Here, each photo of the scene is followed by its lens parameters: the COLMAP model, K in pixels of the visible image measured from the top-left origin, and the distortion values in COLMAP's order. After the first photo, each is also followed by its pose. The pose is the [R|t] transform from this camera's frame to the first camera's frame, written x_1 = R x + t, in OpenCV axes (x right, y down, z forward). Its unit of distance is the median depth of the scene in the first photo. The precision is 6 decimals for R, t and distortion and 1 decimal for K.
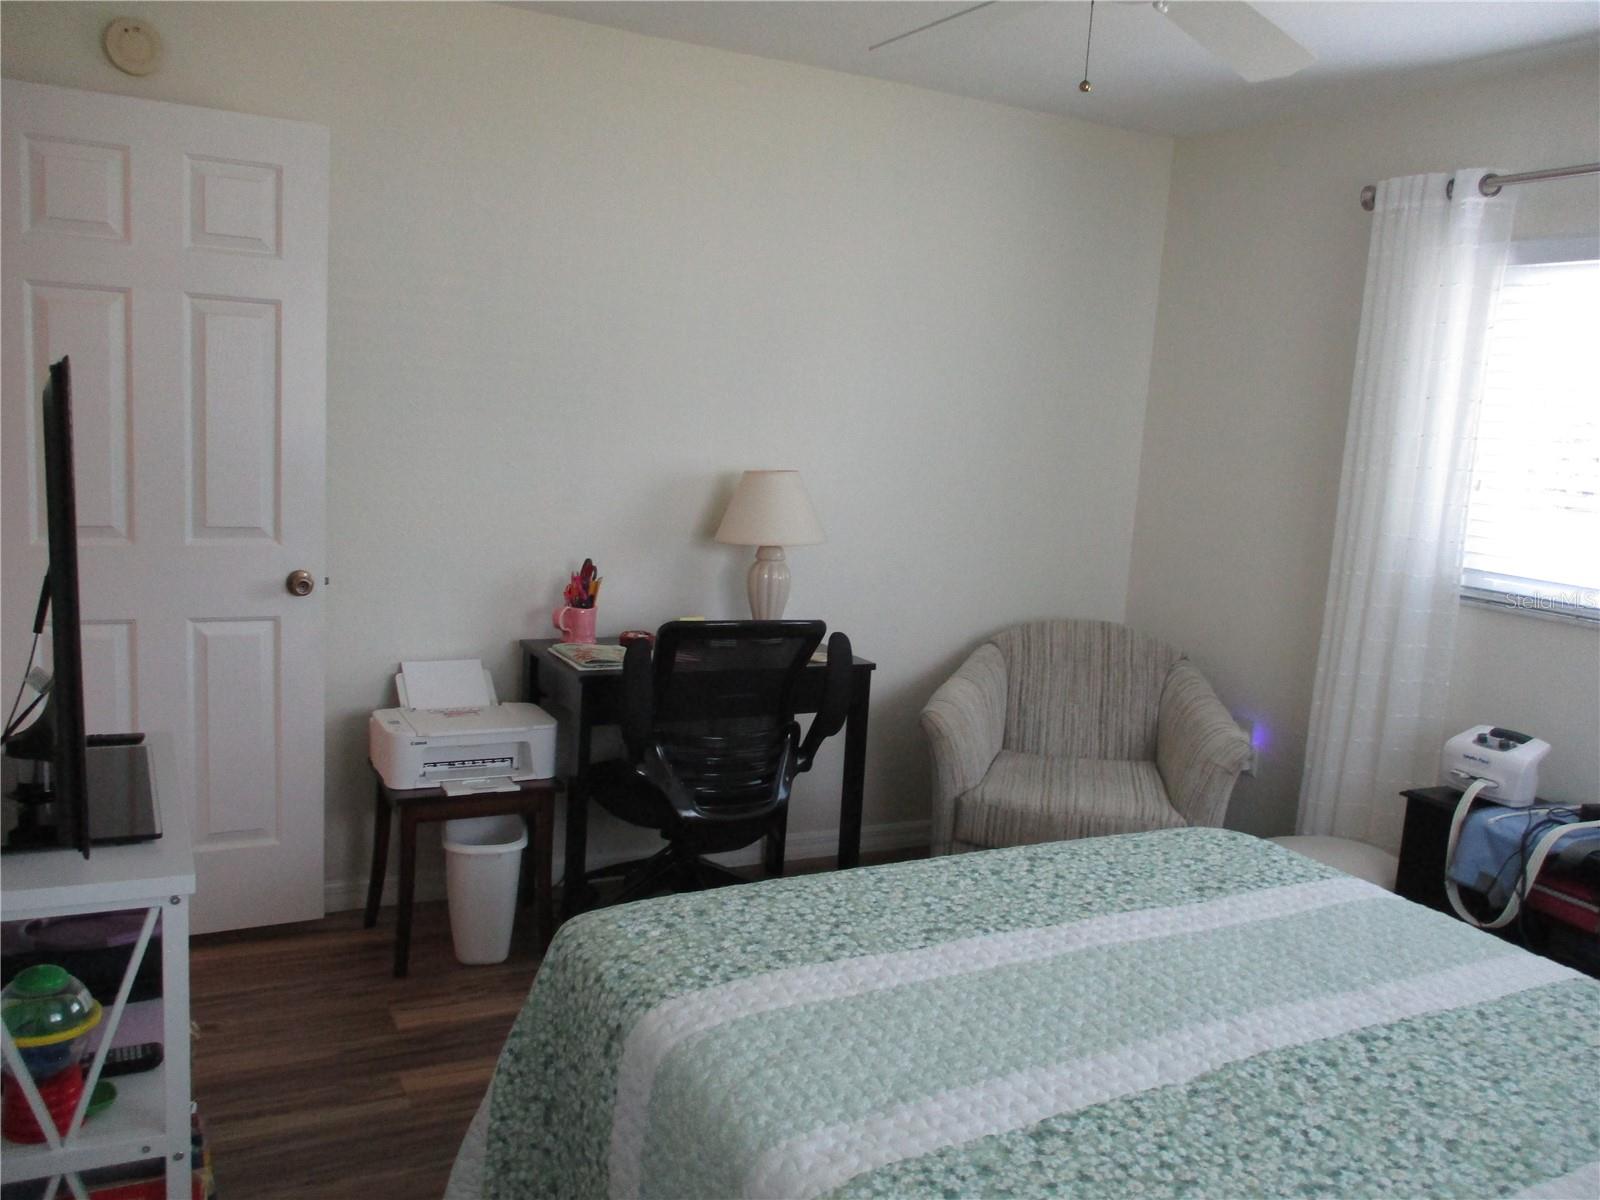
lens RADIAL K [[1363.7, 0, 800.0], [0, 1363.7, 600.0], [0, 0, 1]] dist [-0.019511, 0.000731]
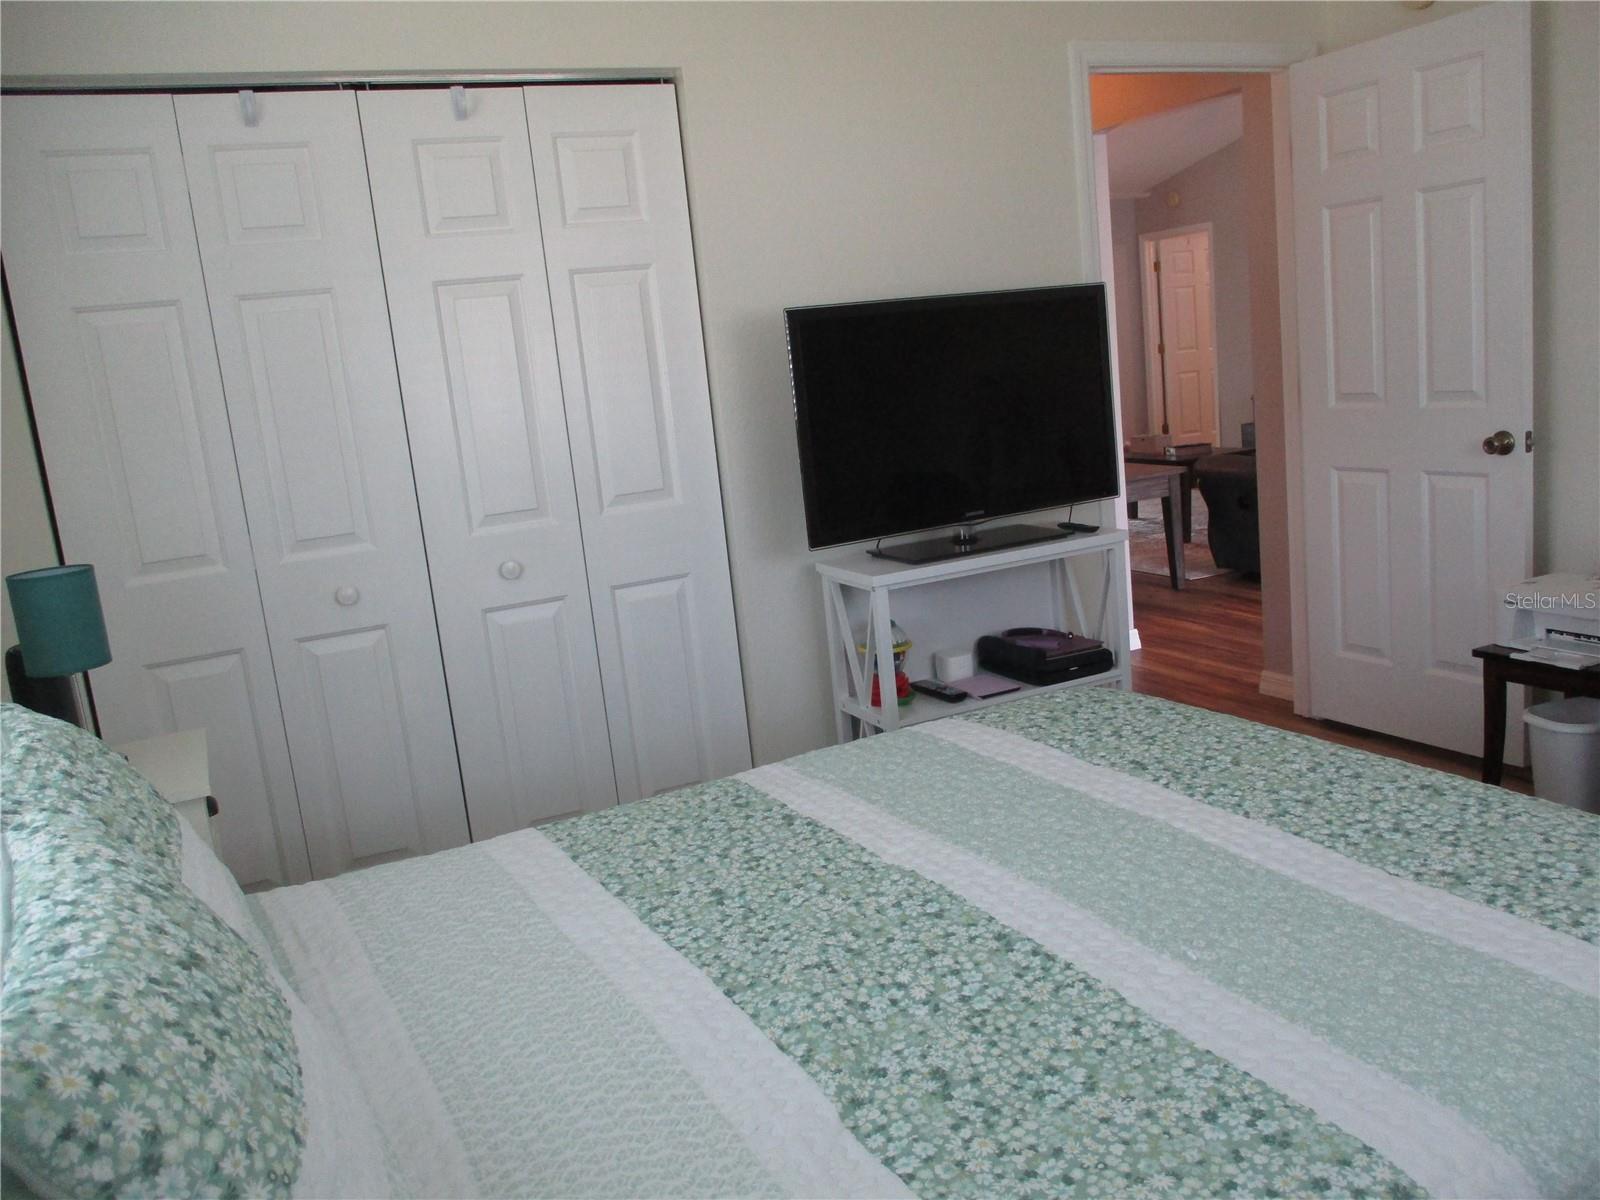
lens RADIAL K [[1363.7, 0, 800.0], [0, 1363.7, 600.0], [0, 0, 1]] dist [-0.019511, 0.000731]
pose [[-0.076019, 0.117935, -0.990107, 1.051134], [-0.045440, 0.991539, 0.121594, 0.007450], [0.996070, 0.054234, -0.070017, 0.765384]]
